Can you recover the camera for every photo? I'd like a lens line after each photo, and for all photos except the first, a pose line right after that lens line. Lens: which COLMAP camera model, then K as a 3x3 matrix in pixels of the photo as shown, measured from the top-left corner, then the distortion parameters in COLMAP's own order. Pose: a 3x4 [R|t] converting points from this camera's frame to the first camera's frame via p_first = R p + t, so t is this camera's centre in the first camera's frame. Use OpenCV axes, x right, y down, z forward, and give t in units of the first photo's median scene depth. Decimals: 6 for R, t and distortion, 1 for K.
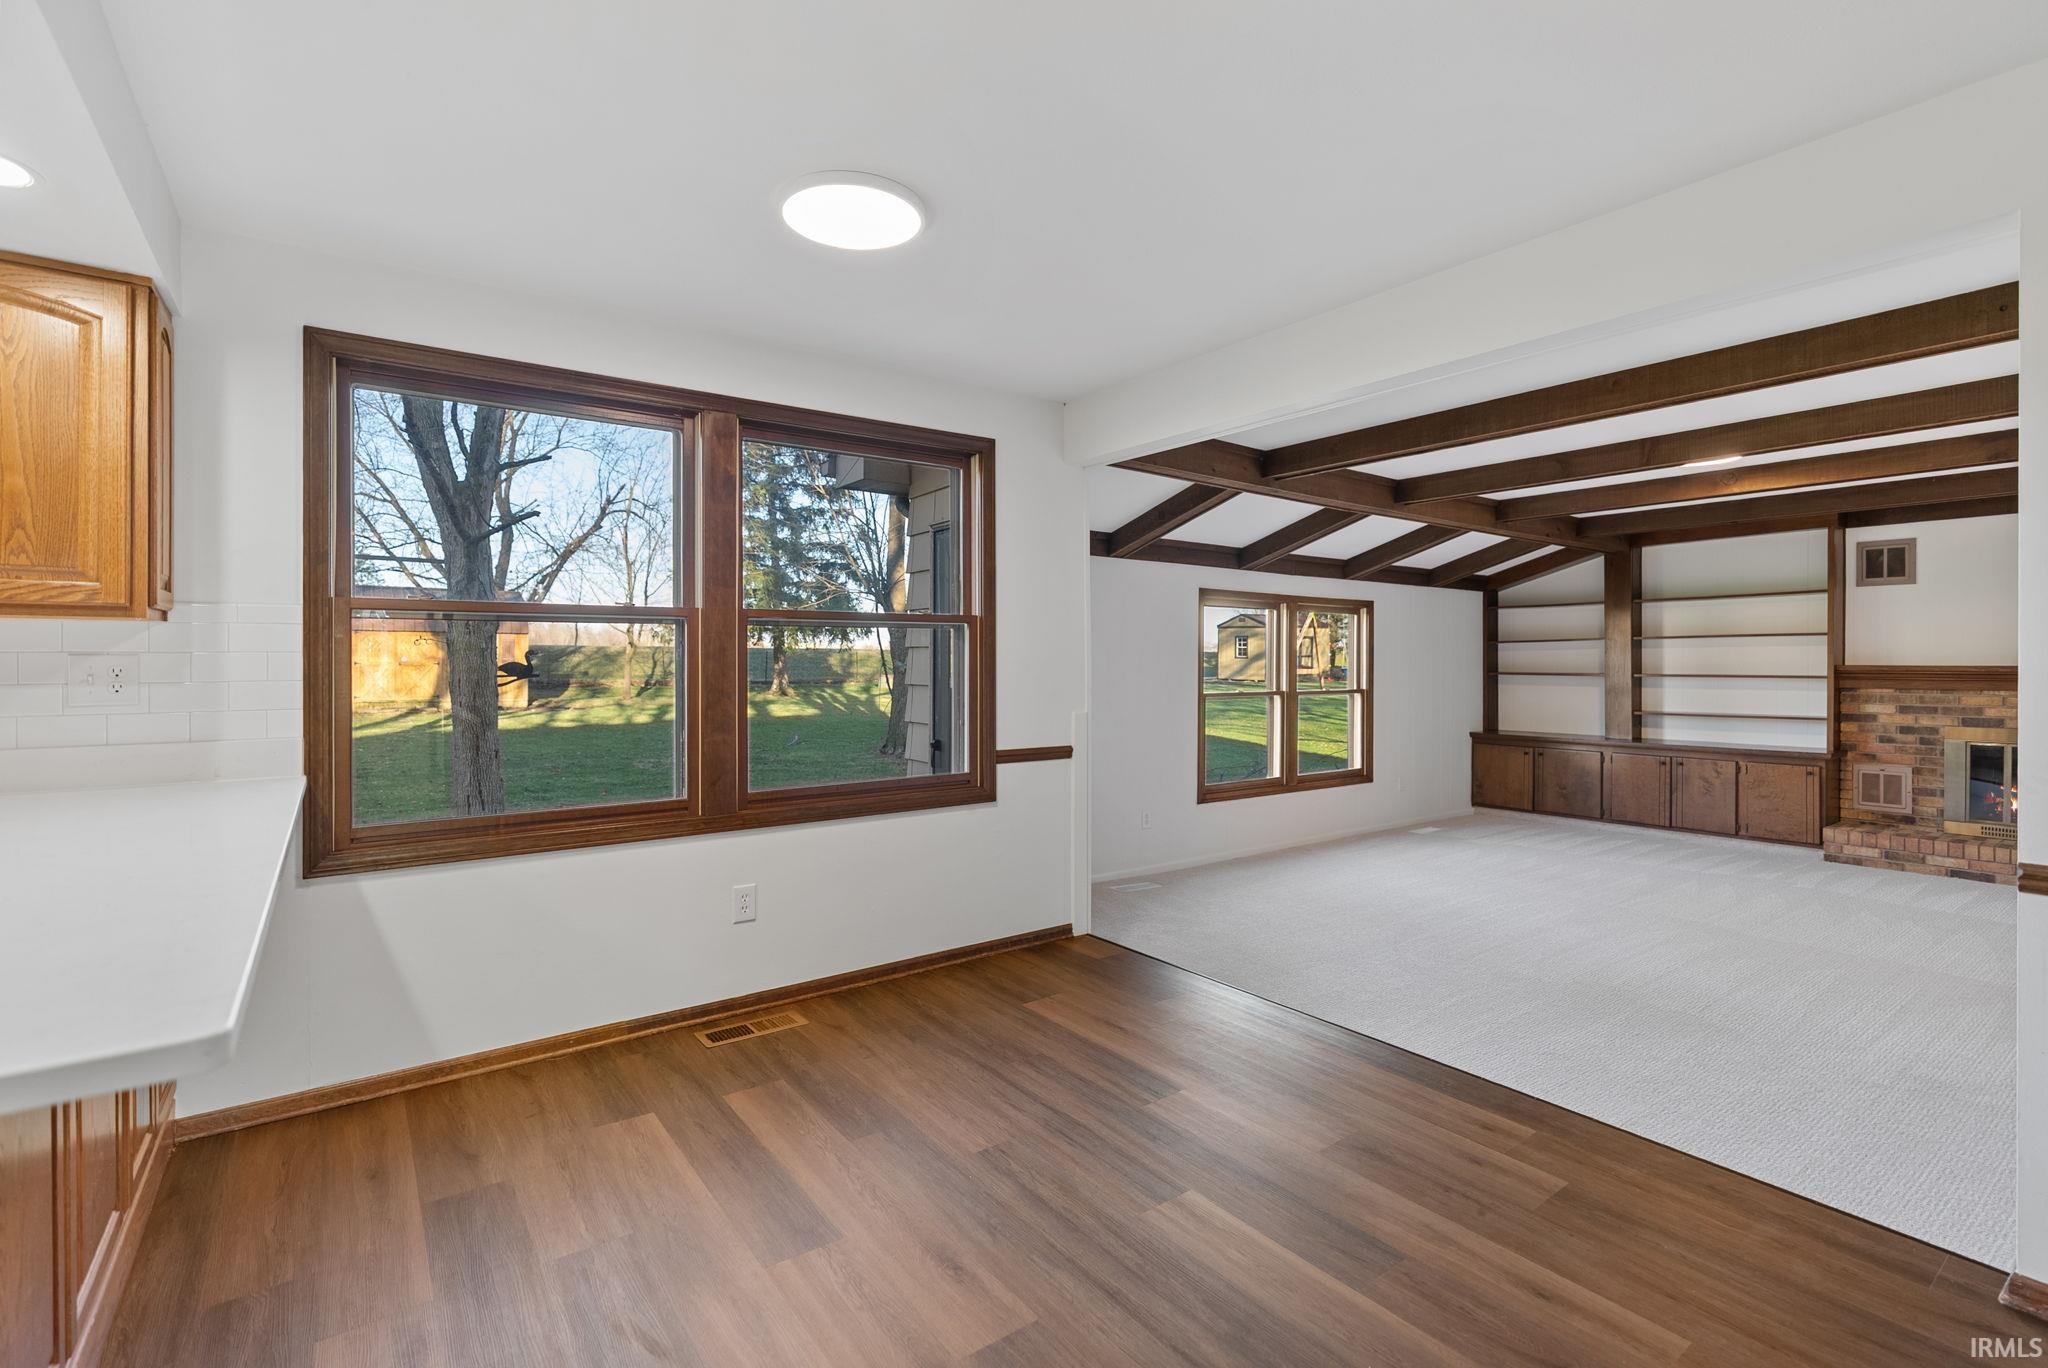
lens RADIAL K [[934.3, 0, 1040.3], [0, 934.3, 664.8], [0, 0, 1]] dist [-0.002459, 0.000498]
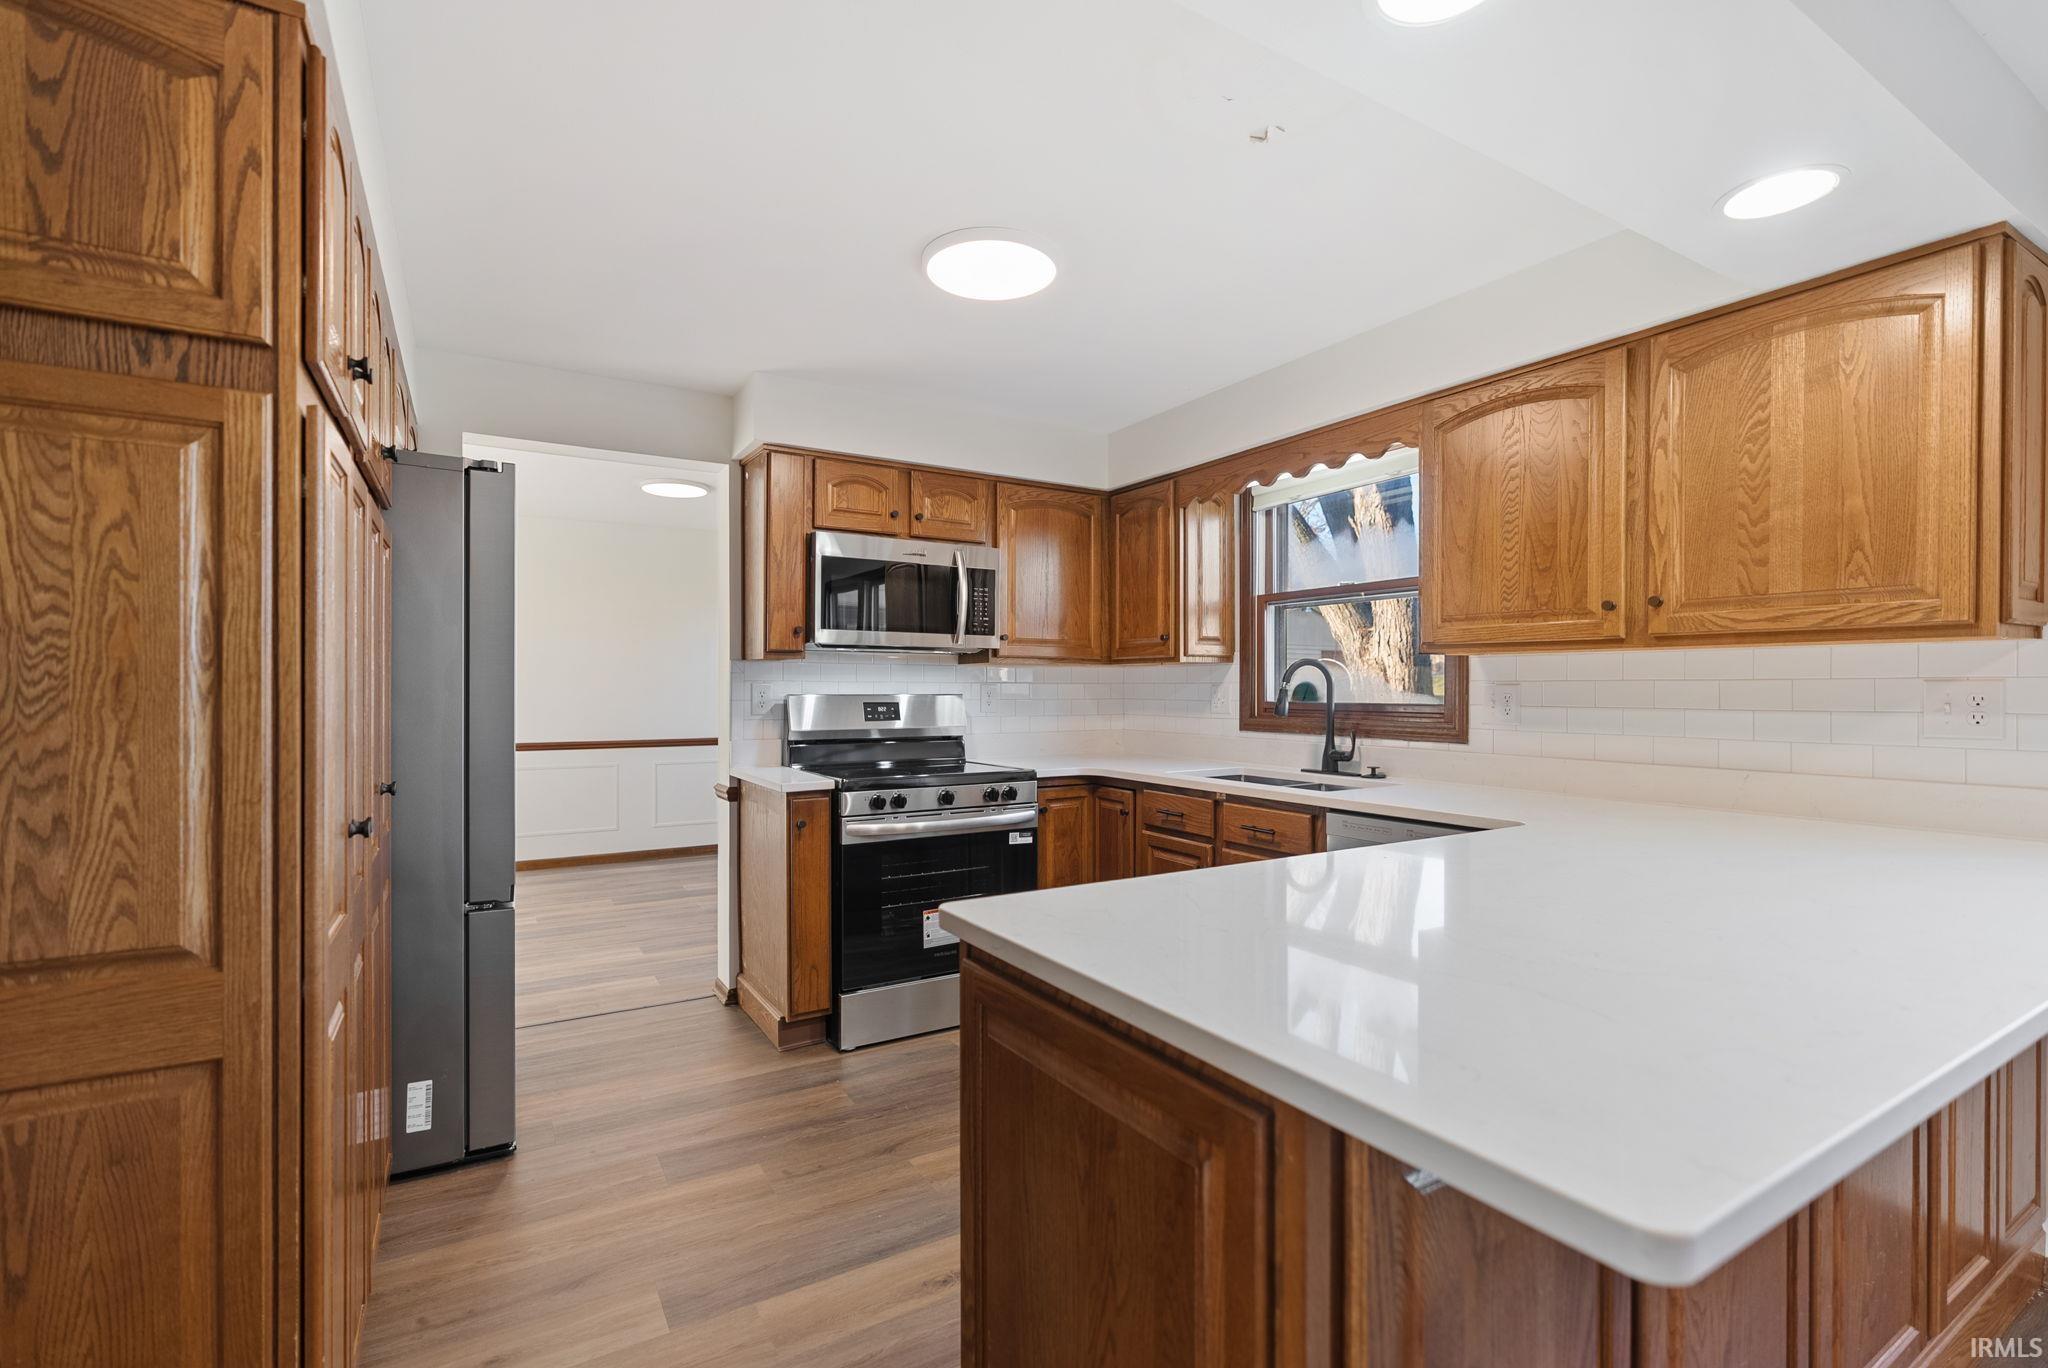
lens RADIAL K [[919.2, 0, 1025.7], [0, 919.2, 692.2], [0, 0, 1]] dist [-0.001571, 0.000525]
pose [[-0.099198, 0.006492, -0.995047, -0.020173], [-0.002098, 0.999975, 0.006733, -0.001262], [0.995066, 0.002756, -0.099182, 0.074147]]
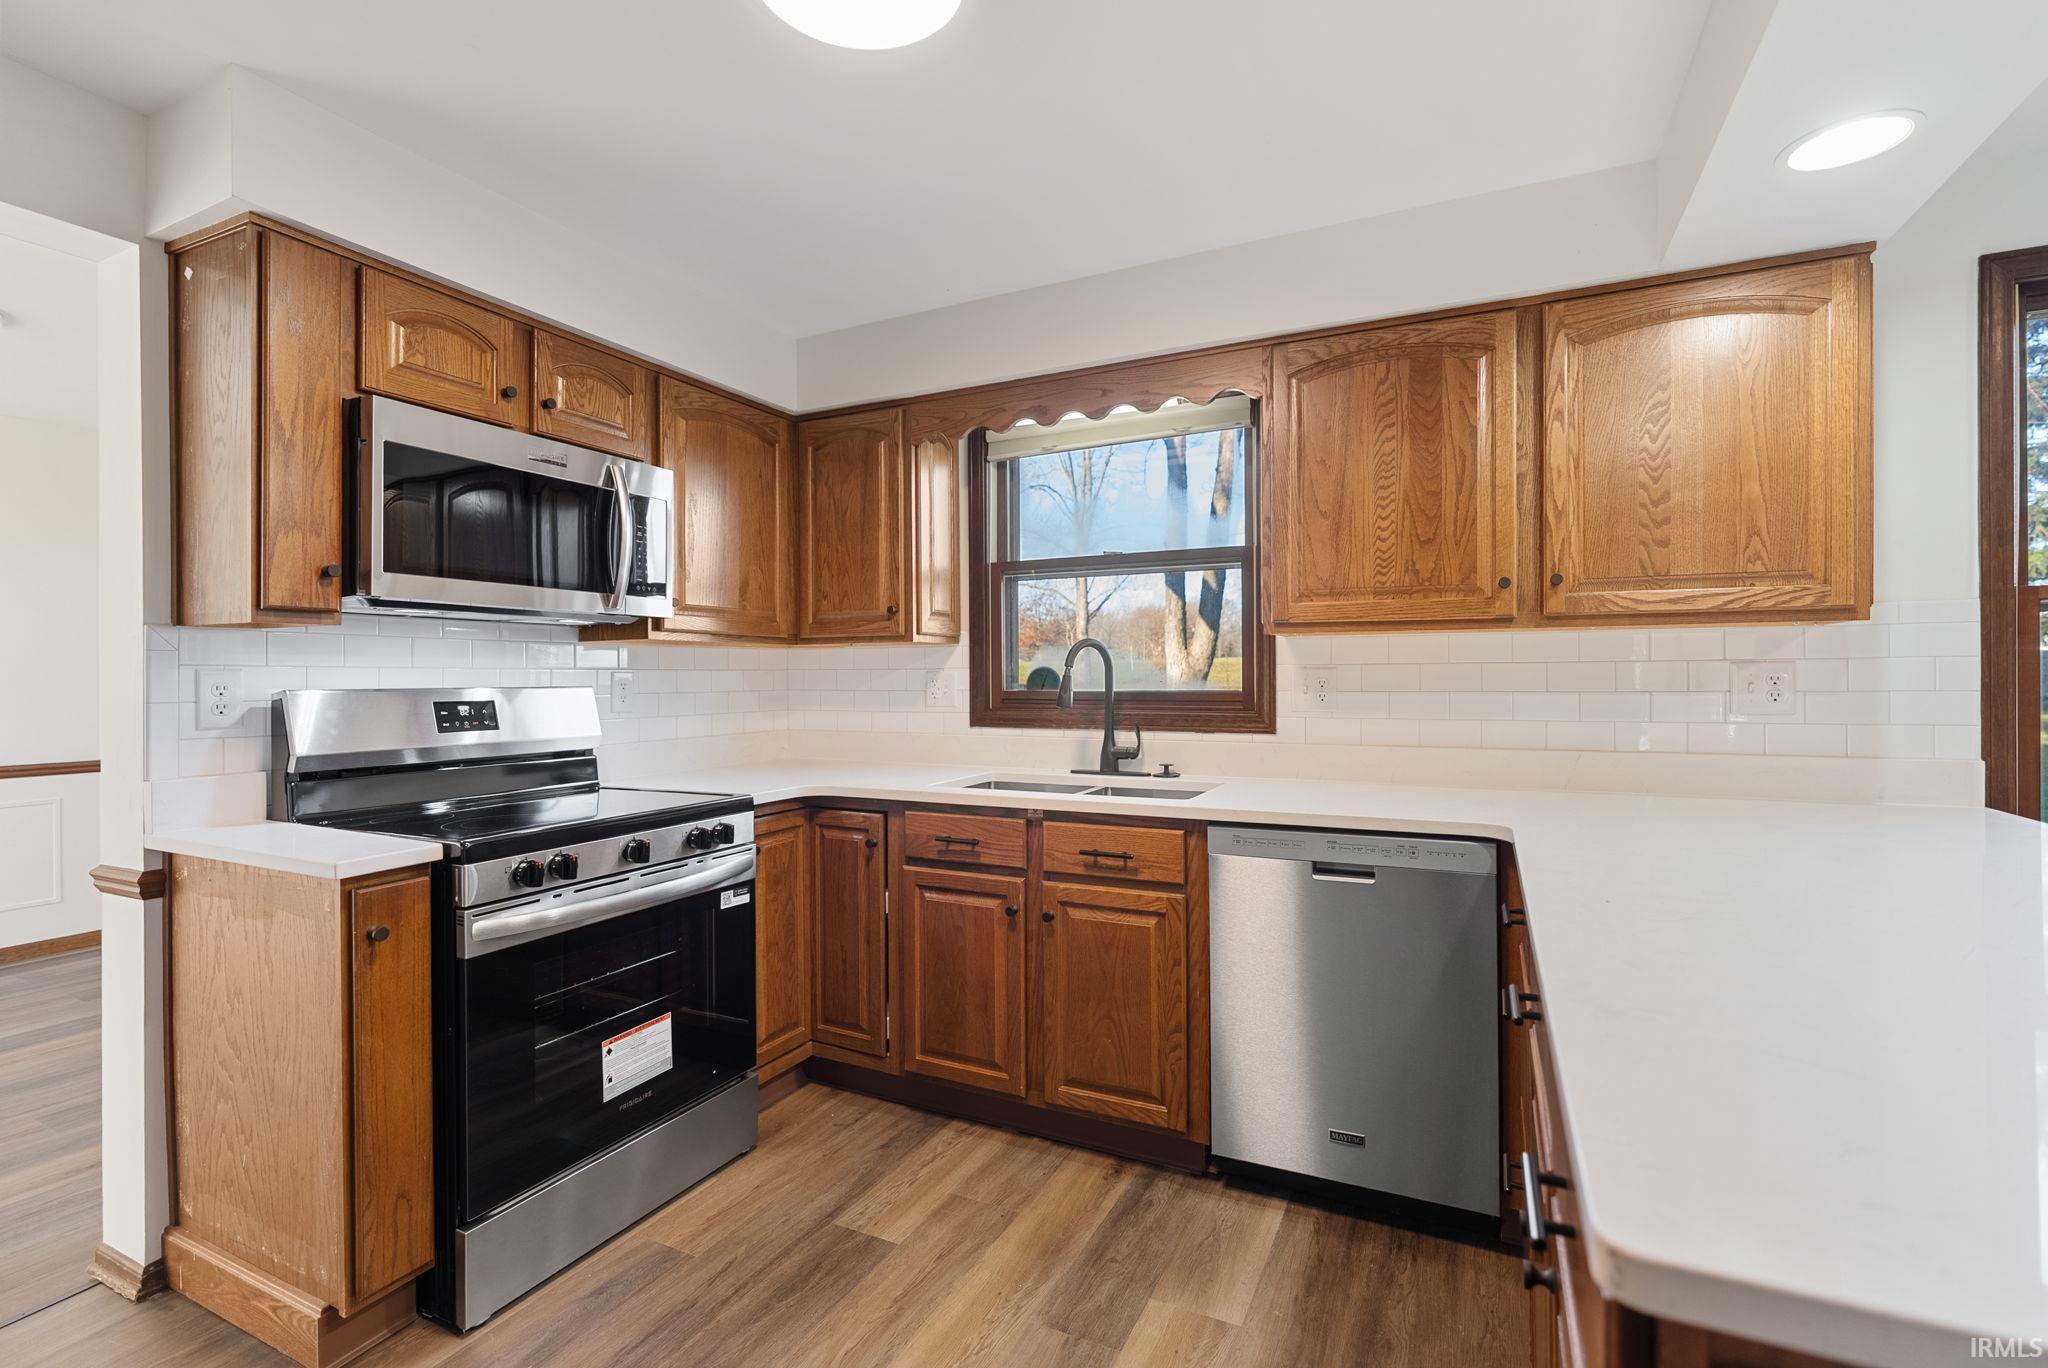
lens RADIAL K [[925.8, 0, 1022.1], [0, 925.8, 674.4], [0, 0, 1]] dist [-0.002367, 0.000205]
pose [[0.449853, -0.002436, -0.893099, -0.175759], [0.003545, 0.999993, -0.000942, 0.000131], [0.893096, -0.002743, 0.449858, -0.044691]]
